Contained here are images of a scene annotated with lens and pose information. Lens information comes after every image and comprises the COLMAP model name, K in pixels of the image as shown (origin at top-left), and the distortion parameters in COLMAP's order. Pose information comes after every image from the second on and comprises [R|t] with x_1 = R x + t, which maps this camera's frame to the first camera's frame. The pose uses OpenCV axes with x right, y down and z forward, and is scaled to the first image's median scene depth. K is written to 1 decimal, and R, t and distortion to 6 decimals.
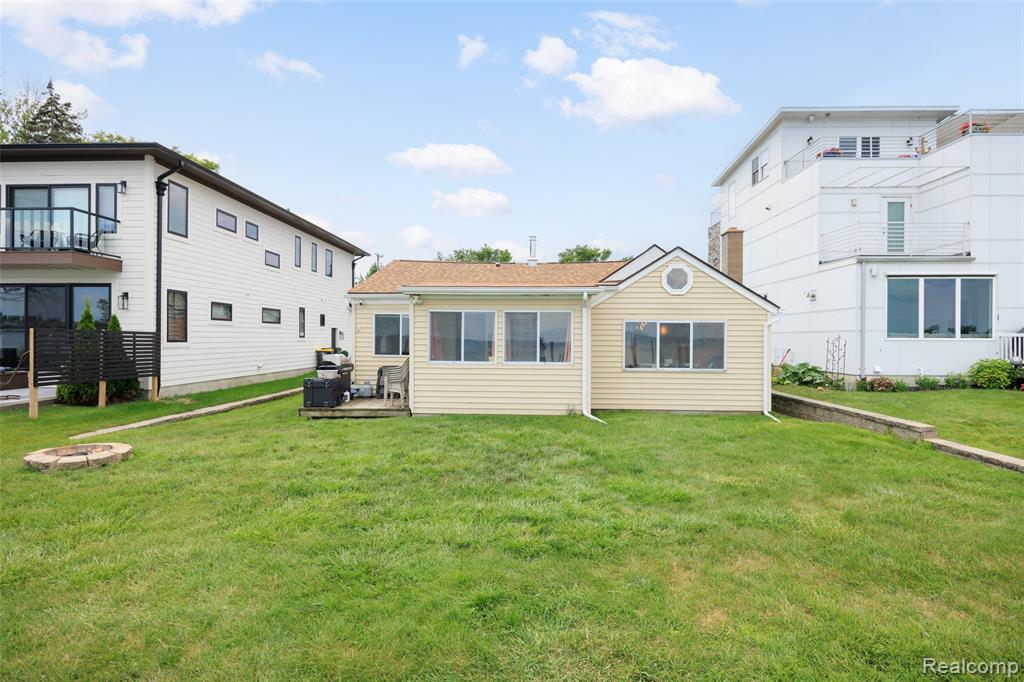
lens RADIAL K [[525.2, 0, 508.6], [0, 525.2, 342.2], [0, 0, 1]] dist [-0.004128, -0.000193]
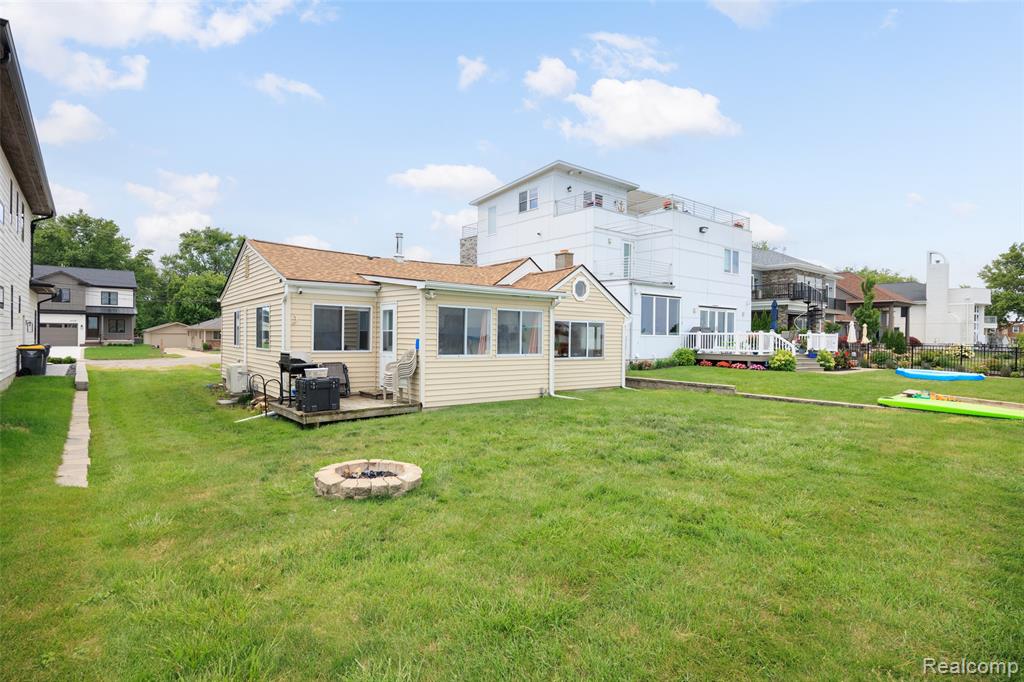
lens RADIAL K [[525.2, 0, 508.1], [0, 525.2, 338.3], [0, 0, 1]] dist [-0.004128, -0.000193]
pose [[0.748593, 0.001304, 0.663029, -0.599030], [-0.001652, 0.999999, -0.000103, 0.002569], [-0.663028, -0.001018, 0.748594, 0.122563]]
